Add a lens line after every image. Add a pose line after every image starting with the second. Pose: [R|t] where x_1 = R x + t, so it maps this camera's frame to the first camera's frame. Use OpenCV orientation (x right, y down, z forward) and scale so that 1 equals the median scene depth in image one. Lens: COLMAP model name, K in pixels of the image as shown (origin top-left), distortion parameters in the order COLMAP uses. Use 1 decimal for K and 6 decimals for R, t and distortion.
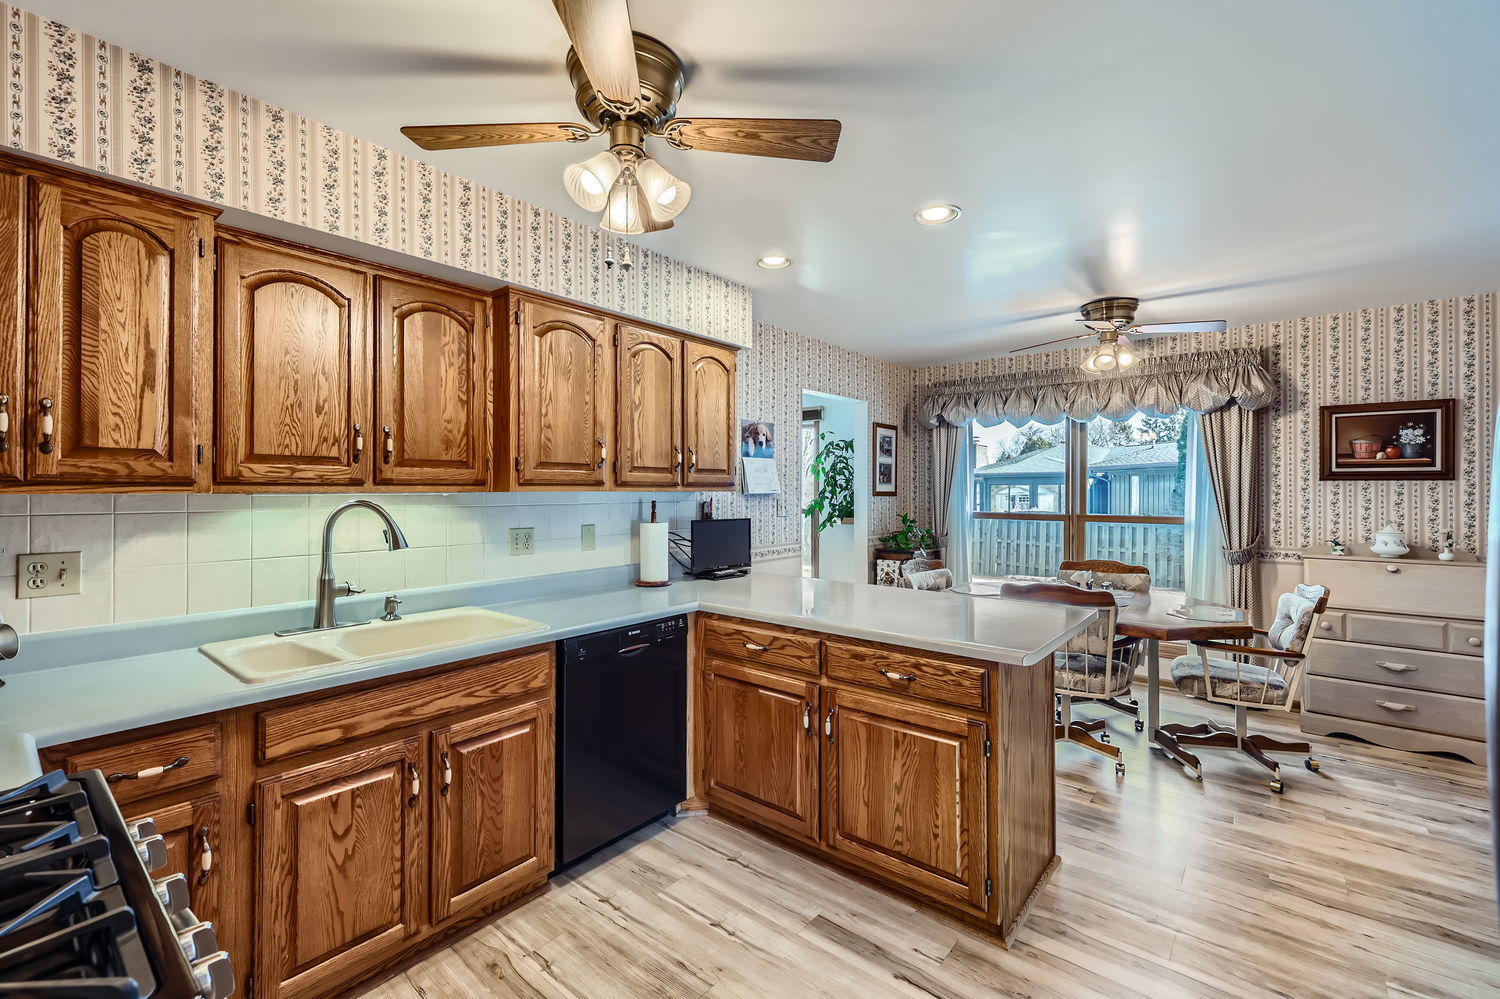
lens RADIAL K [[640.2, 0, 738.9], [0, 640.2, 493.0], [0, 0, 1]] dist [0.003839, -0.000188]
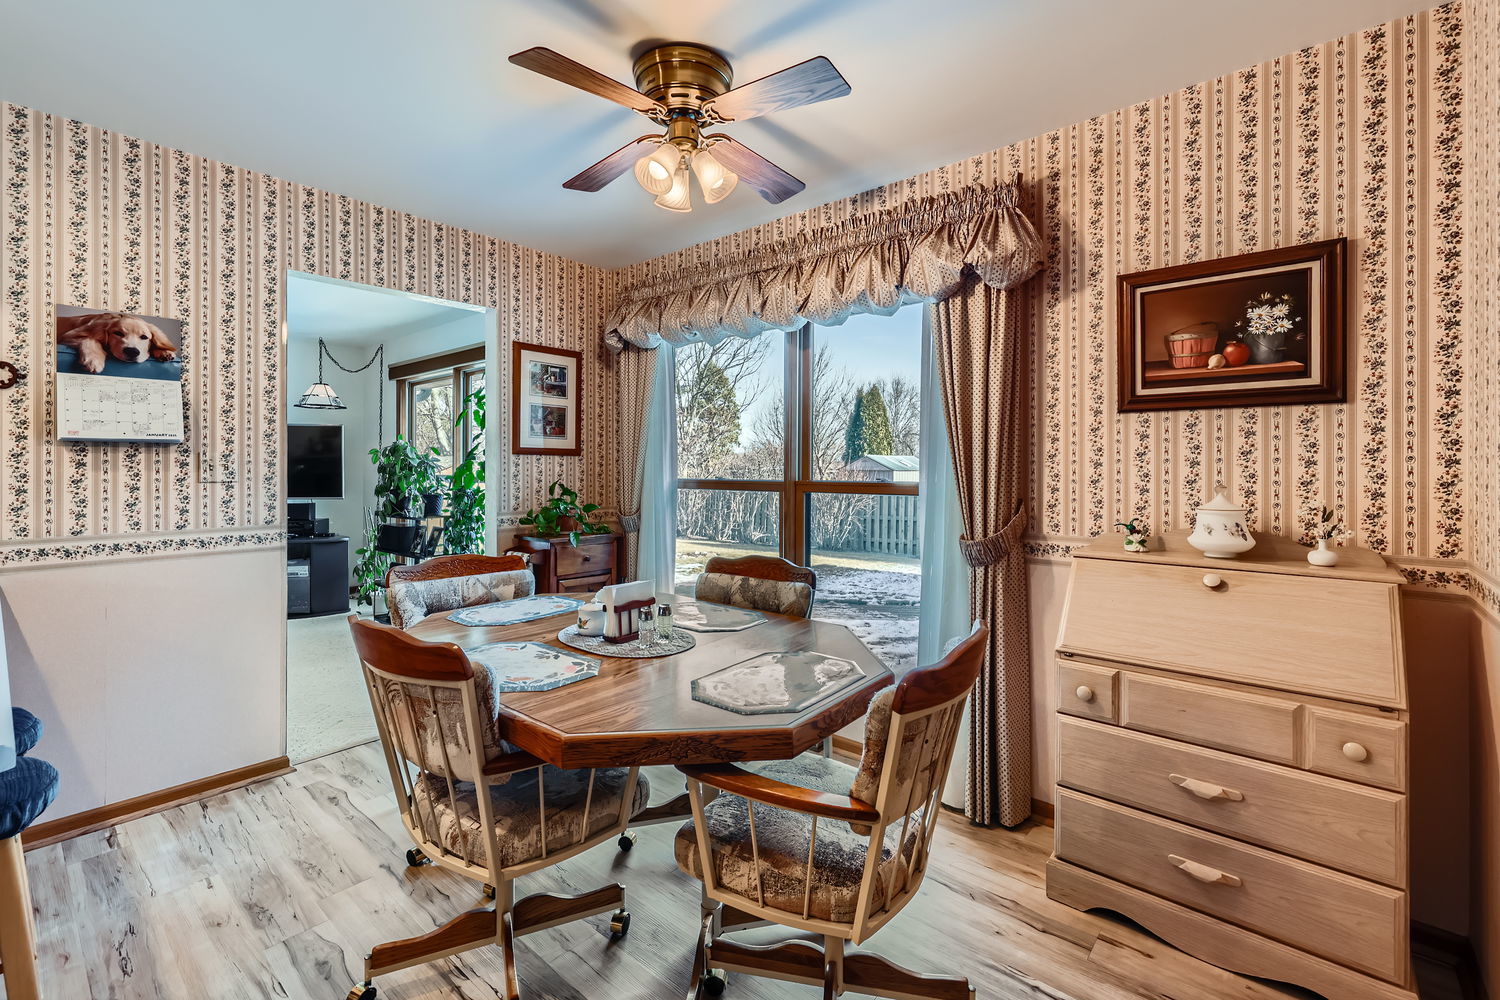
lens RADIAL K [[640.2, 0, 753.7], [0, 640.2, 473.1], [0, 0, 1]] dist [0.003839, -0.000188]
pose [[0.999622, -0.000653, -0.027490, 0.624914], [0.000689, 0.999999, 0.001316, 0.031064], [0.027489, -0.001335, 0.999621, 0.459276]]
